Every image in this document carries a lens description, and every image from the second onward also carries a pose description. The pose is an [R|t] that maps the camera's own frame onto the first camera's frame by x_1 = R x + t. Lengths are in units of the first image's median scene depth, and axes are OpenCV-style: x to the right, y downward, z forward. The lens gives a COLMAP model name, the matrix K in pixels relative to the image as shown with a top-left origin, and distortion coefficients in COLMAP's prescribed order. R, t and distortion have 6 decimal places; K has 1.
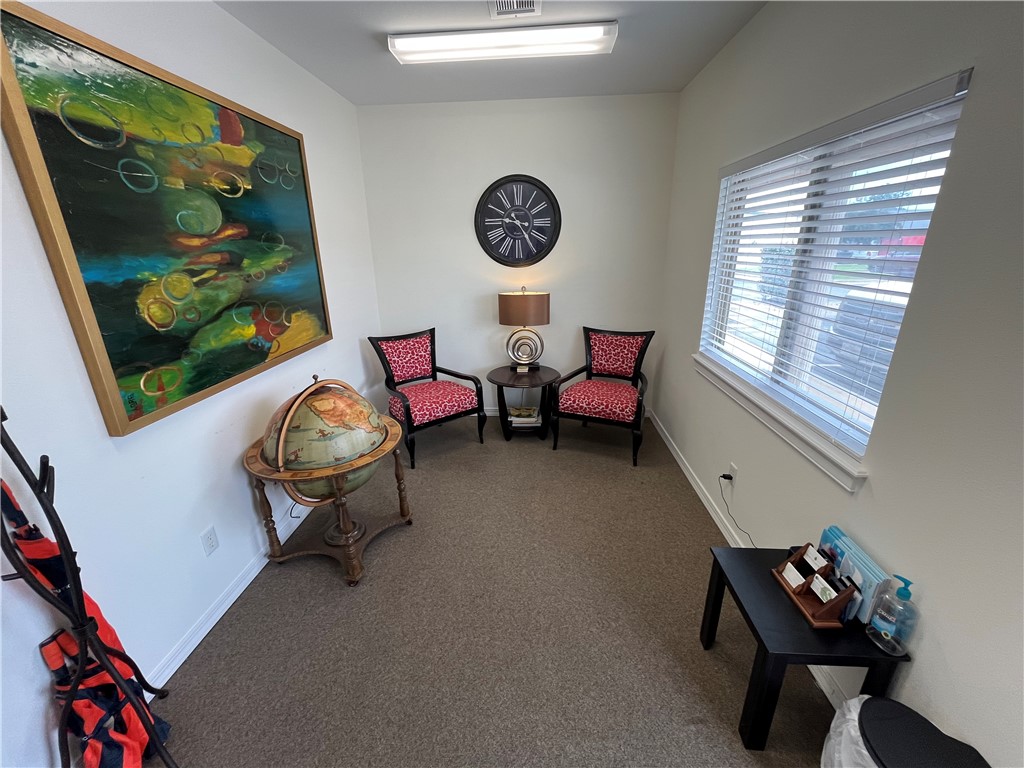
lens RADIAL K [[413.4, 0, 510.8], [0, 413.4, 384.4], [0, 0, 1]] dist [-0.002279, -0.000237]
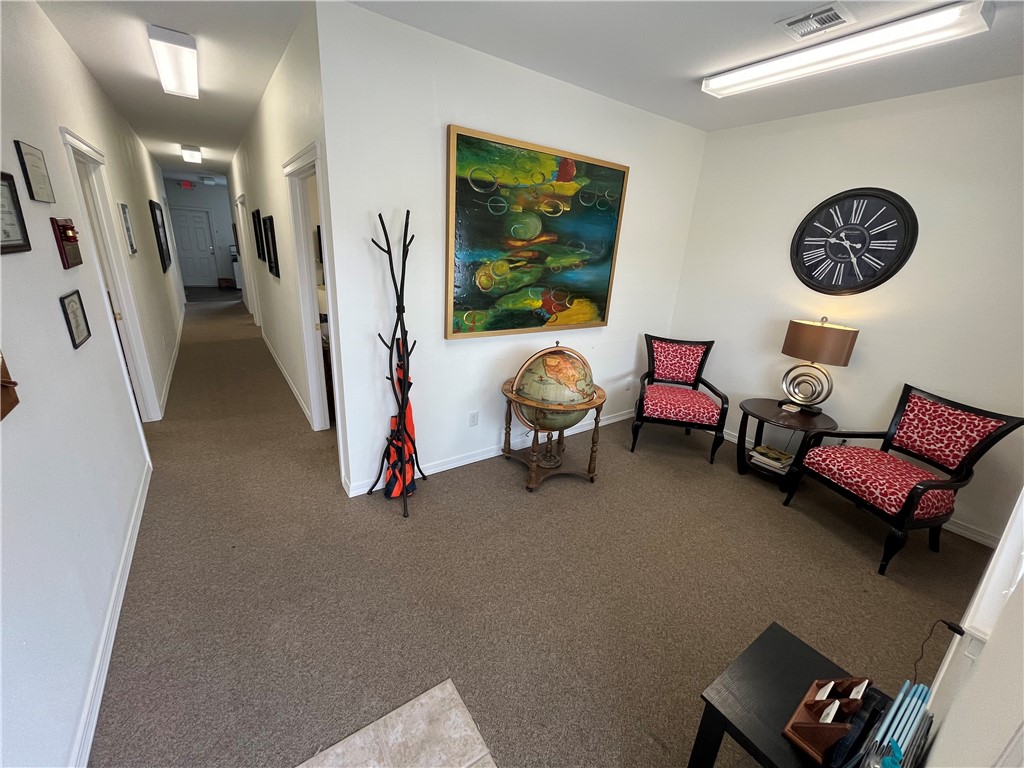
lens RADIAL K [[413.4, 0, 510.8], [0, 413.4, 384.4], [0, 0, 1]] dist [-0.002279, -0.000237]
pose [[0.619895, 0.300883, -0.724707, 0.435543], [-0.316070, 0.941071, 0.120356, -0.002446], [0.718213, 0.154450, 0.678465, -0.044052]]
